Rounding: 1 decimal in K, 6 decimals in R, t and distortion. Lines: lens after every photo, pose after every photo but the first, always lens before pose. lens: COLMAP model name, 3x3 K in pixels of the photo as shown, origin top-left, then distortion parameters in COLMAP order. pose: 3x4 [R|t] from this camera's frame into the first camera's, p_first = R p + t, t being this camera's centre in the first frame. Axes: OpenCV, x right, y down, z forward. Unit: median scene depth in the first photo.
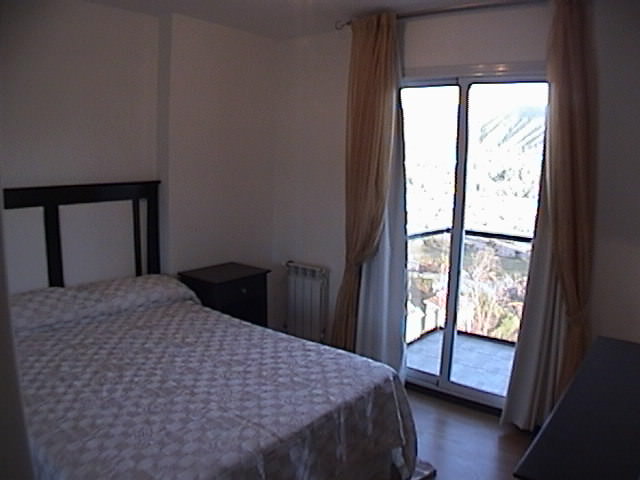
lens RADIAL K [[495.8, 0, 320.0], [0, 495.8, 240.0], [0, 0, 1]] dist [-0.264163, 0.109824]
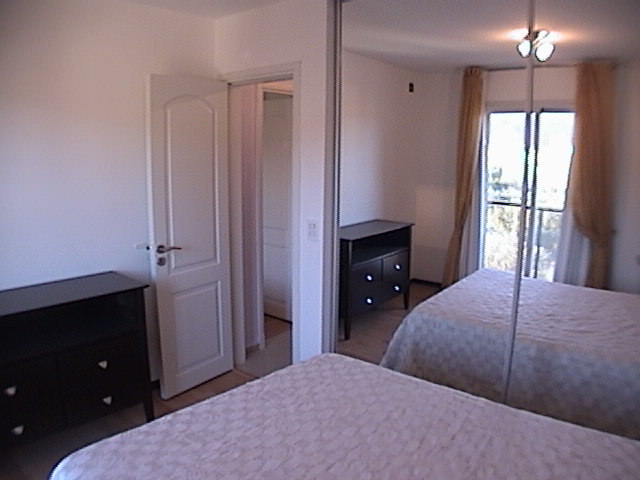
lens RADIAL K [[495.8, 0, 320.0], [0, 495.8, 240.0], [0, 0, 1]] dist [-0.264163, 0.109824]
pose [[-0.999178, -0.039785, 0.007722, -0.194382], [-0.034879, 0.941184, 0.336090, -0.236588], [-0.020639, 0.335545, -0.941798, 1.286973]]
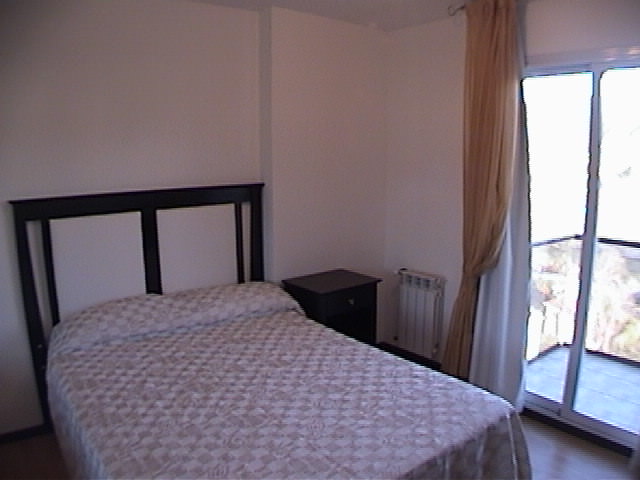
lens RADIAL K [[495.8, 0, 320.0], [0, 495.8, 240.0], [0, 0, 1]] dist [-0.264163, 0.109824]
pose [[0.971310, 0.011546, -0.237536, 0.011115], [-0.010487, 0.999929, 0.005724, -0.024391], [0.237585, -0.003069, 0.971362, 0.102922]]
